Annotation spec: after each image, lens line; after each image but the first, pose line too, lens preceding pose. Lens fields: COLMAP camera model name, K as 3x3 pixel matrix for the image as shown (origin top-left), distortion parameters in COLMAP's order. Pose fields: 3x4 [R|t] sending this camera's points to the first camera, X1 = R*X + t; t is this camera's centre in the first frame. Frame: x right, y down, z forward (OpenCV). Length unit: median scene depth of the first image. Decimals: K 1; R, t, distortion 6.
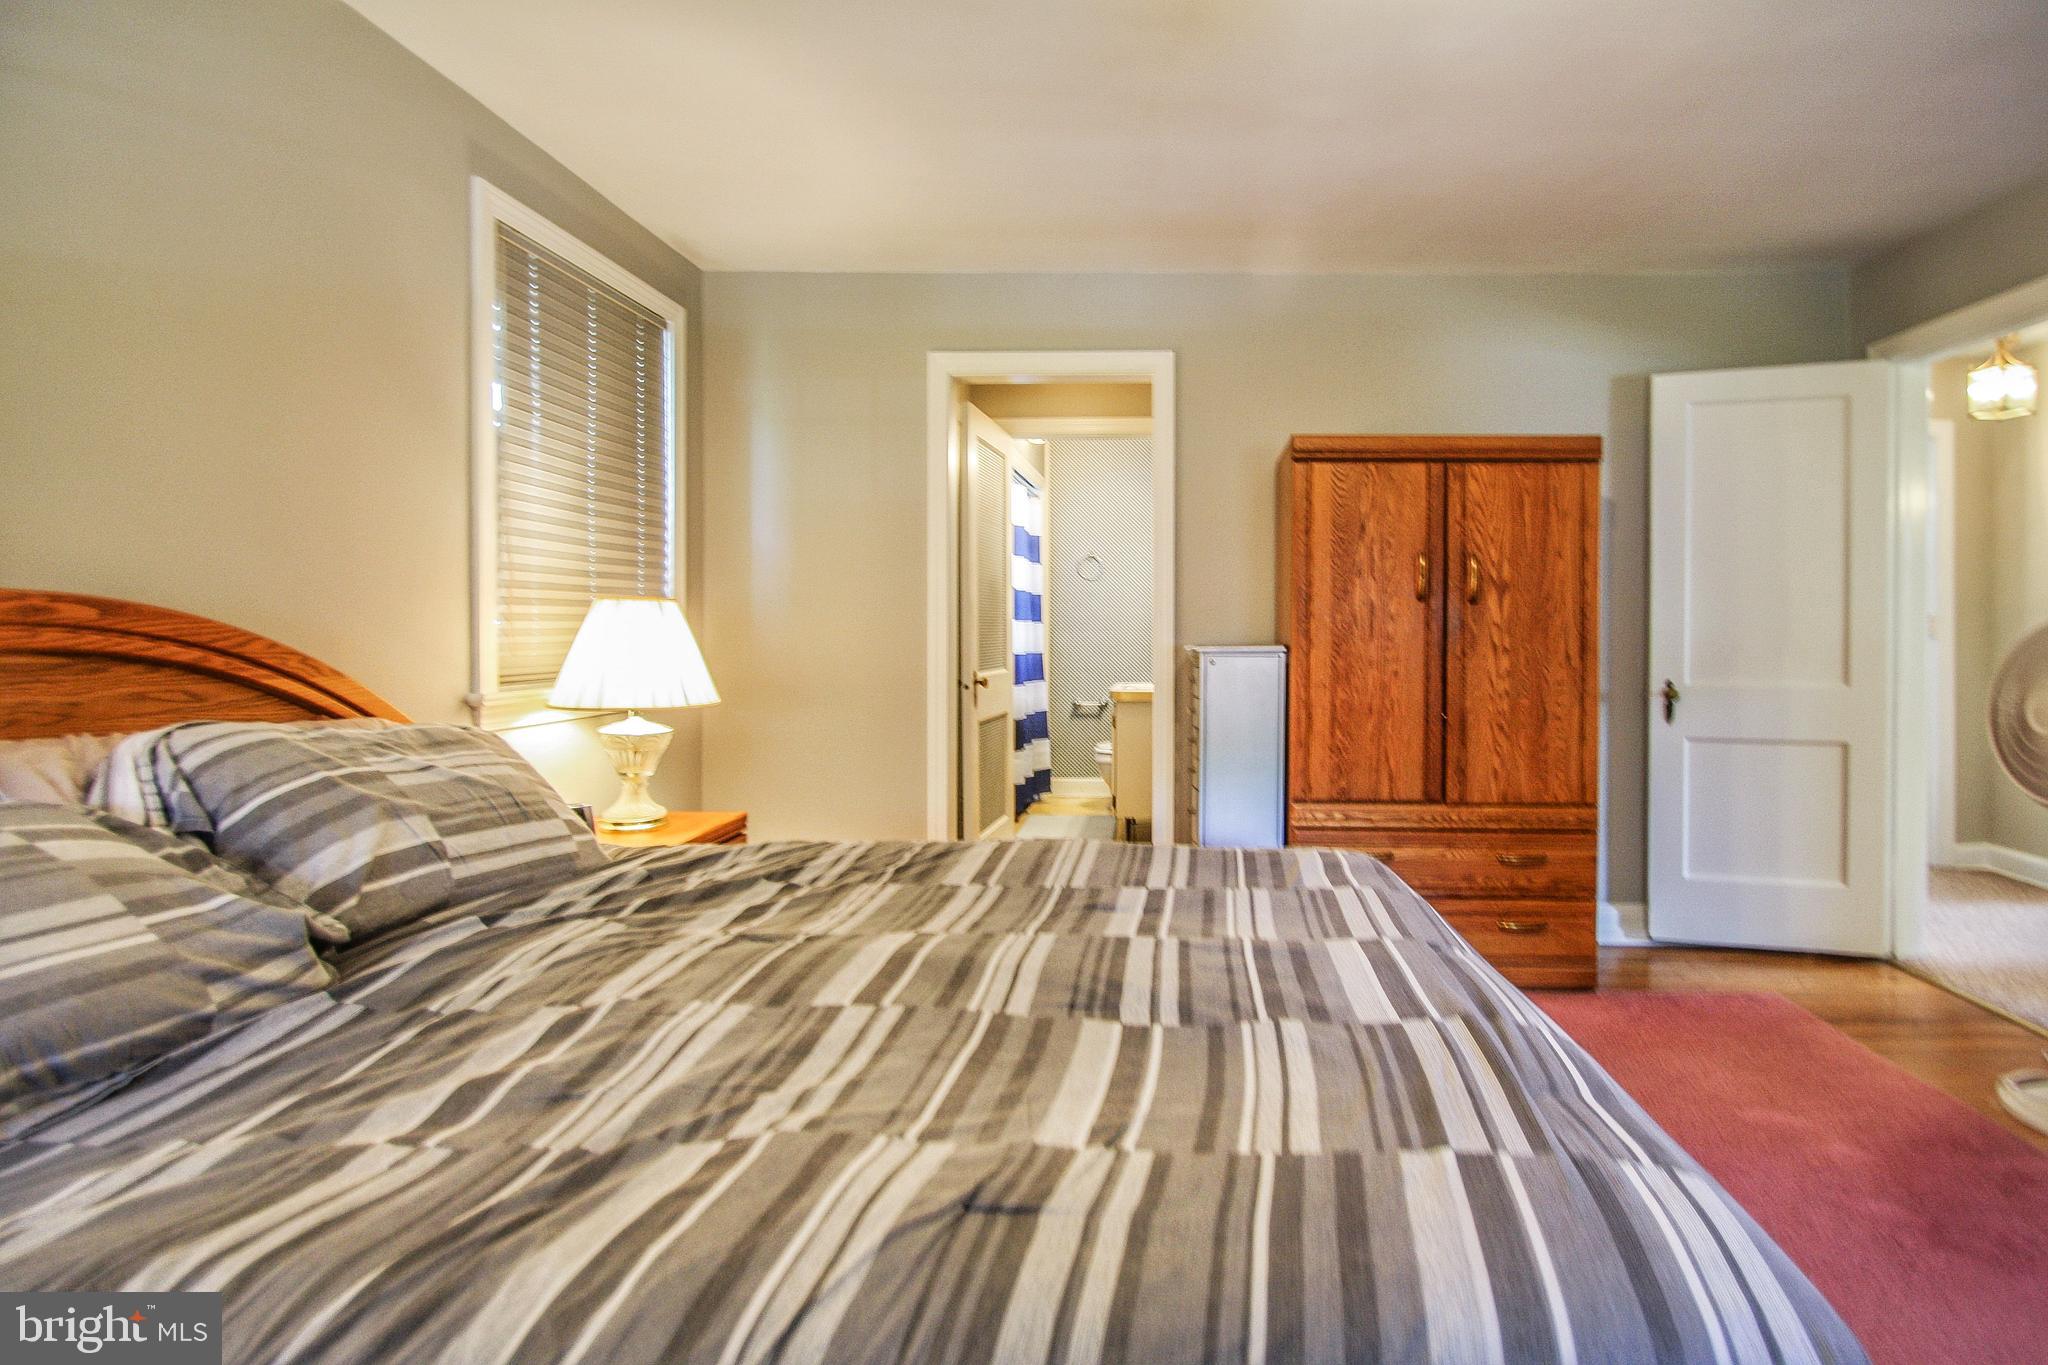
lens RADIAL K [[1007.9, 0, 1148.0], [0, 1007.9, 636.0], [0, 0, 1]] dist [0.003114, -0.008777]
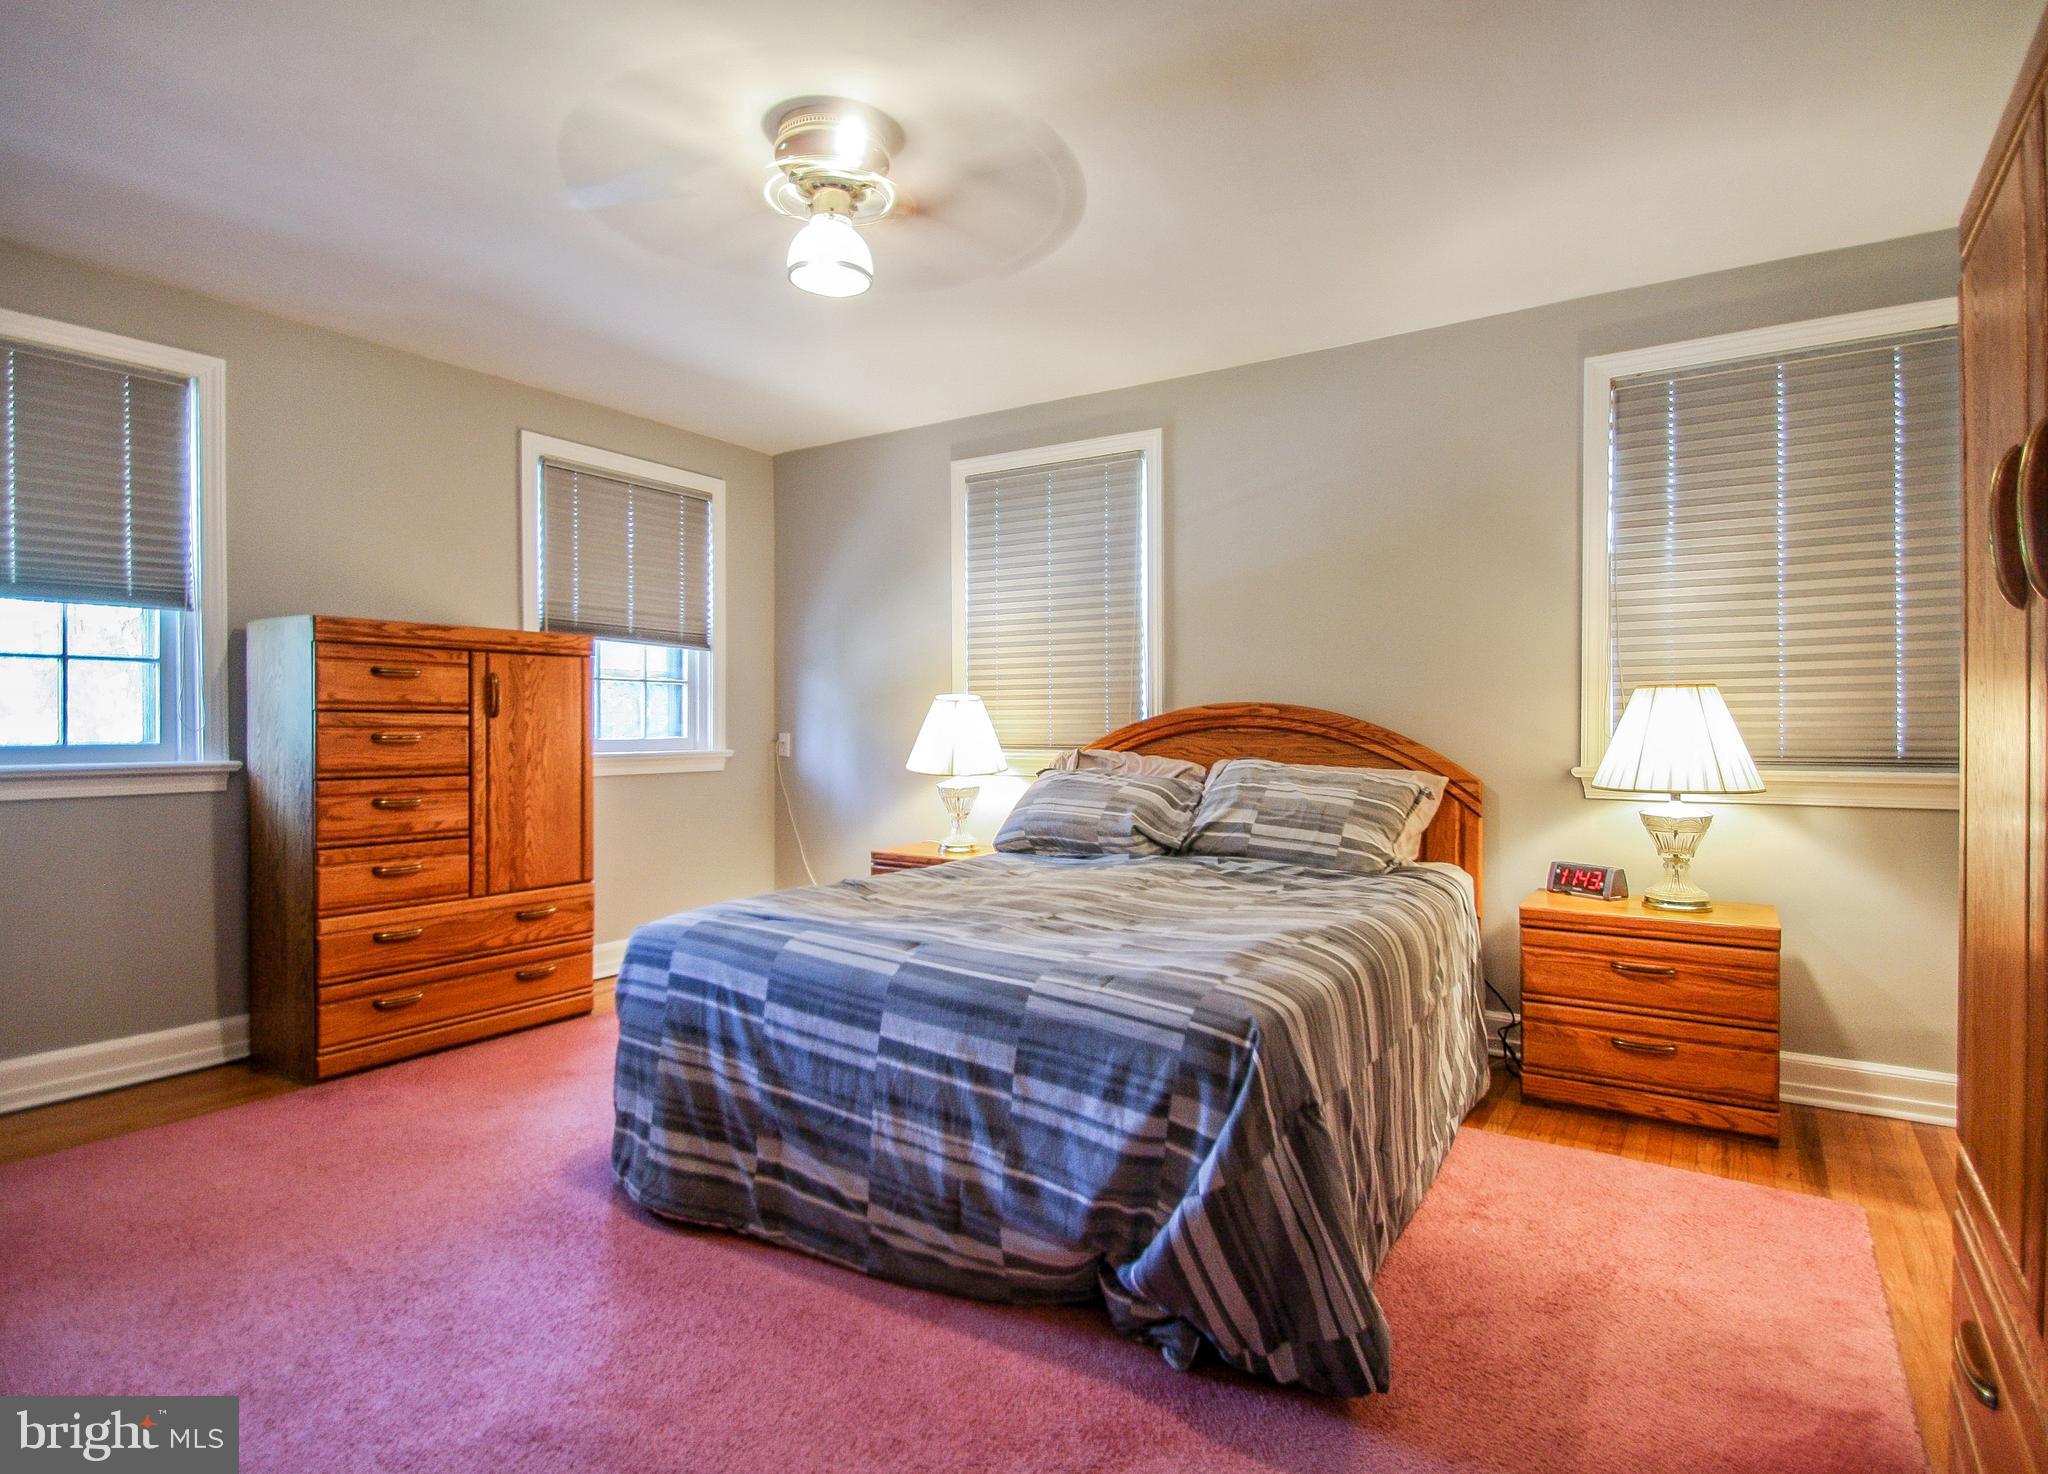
lens RADIAL K [[1064.8, 0, 1024.0], [0, 1064.8, 737.0], [0, 0, 1]] dist [0.002281, 0.000077]
pose [[-0.540140, 0.027888, -0.841113, 0.729252], [0.006001, 0.999553, 0.029288, -0.020430], [0.841553, 0.010772, -0.540066, 0.965917]]
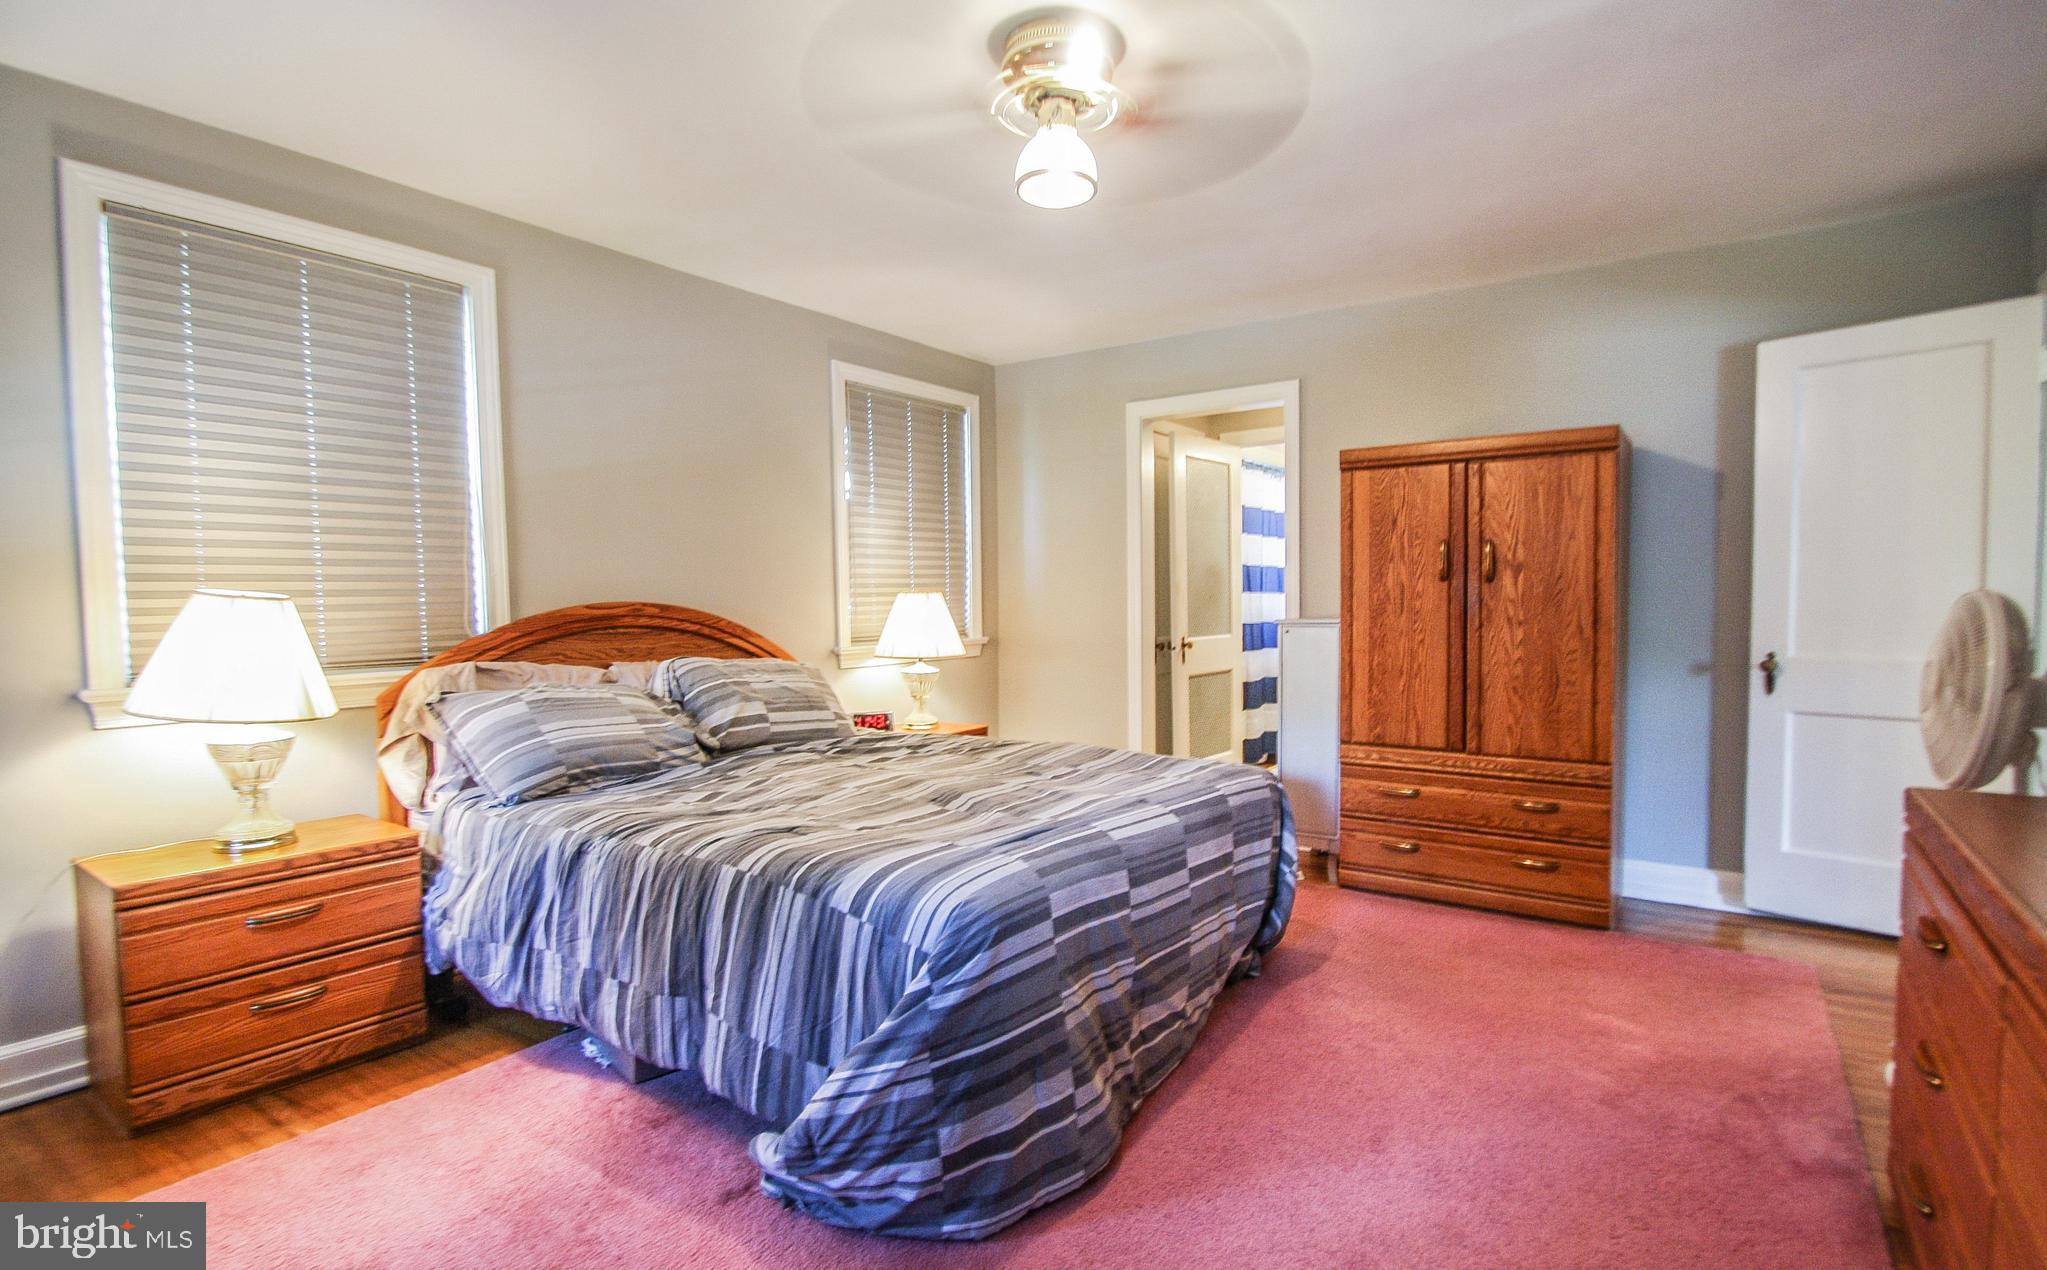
lens RADIAL K [[985.4, 0, 1023.5], [0, 985.4, 635.0], [0, 0, 1]] dist [-0.002956, -0.000239]
pose [[0.827951, 0.007495, -0.560751, 0.515853], [0.012920, 0.999390, 0.032434, -0.015397], [0.560652, -0.034098, 0.827349, -0.240589]]
